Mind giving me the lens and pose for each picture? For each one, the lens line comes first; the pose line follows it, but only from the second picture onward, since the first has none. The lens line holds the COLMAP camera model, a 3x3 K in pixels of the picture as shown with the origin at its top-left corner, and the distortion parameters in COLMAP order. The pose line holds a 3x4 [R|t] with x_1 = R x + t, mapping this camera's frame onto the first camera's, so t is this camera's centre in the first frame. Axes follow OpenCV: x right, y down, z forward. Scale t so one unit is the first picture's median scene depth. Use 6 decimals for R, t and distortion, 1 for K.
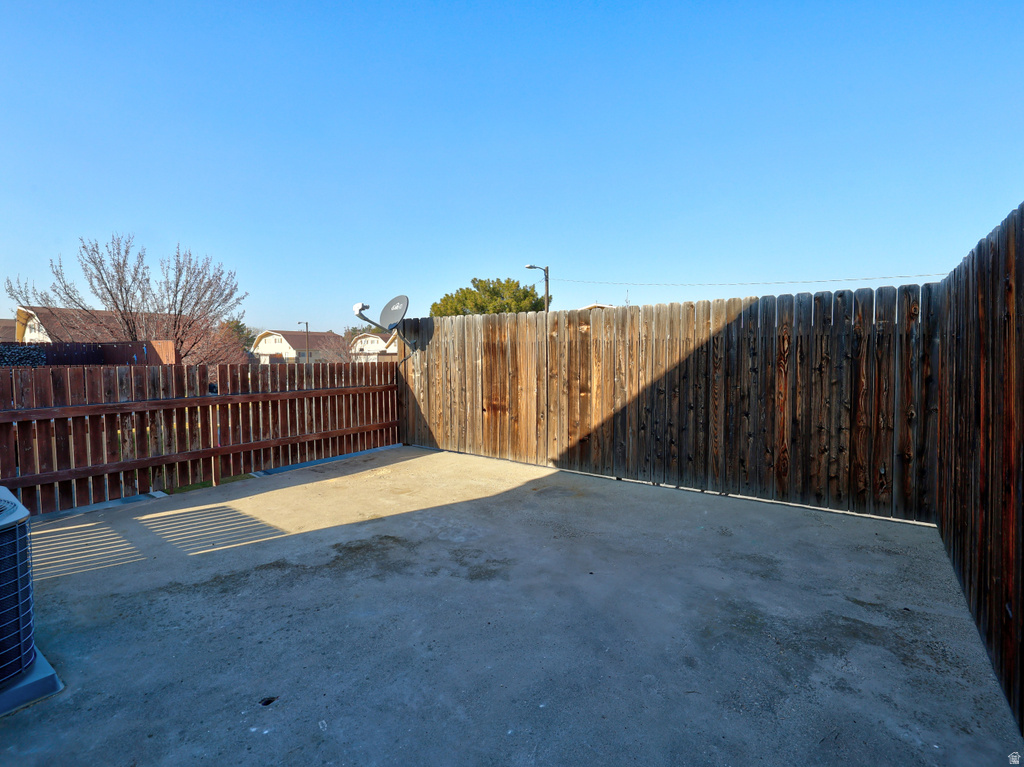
lens RADIAL K [[488.9, 0, 505.2], [0, 488.9, 384.0], [0, 0, 1]] dist [-0.004379, 0.001004]
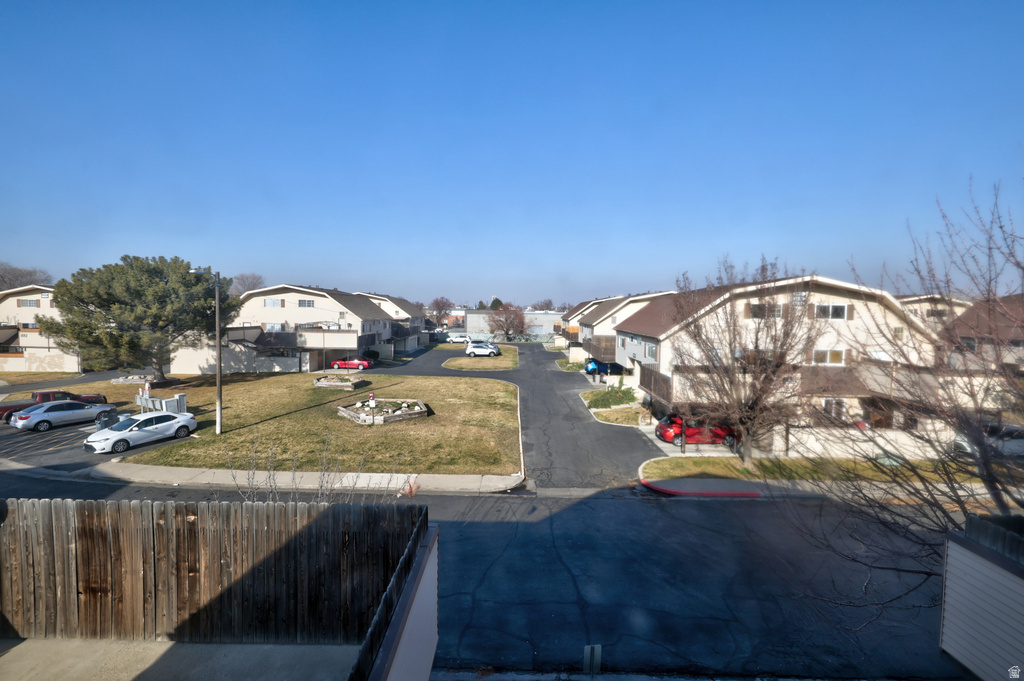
lens RADIAL K [[437.6, 0, 509.6], [0, 437.6, 335.9], [0, 0, 1]] dist [0.003975, -0.001038]
pose [[0.803981, -0.009539, 0.594579, 0.145589], [0.007230, 0.999954, 0.006266, -0.513539], [-0.594611, -0.000739, 0.804013, -0.252696]]
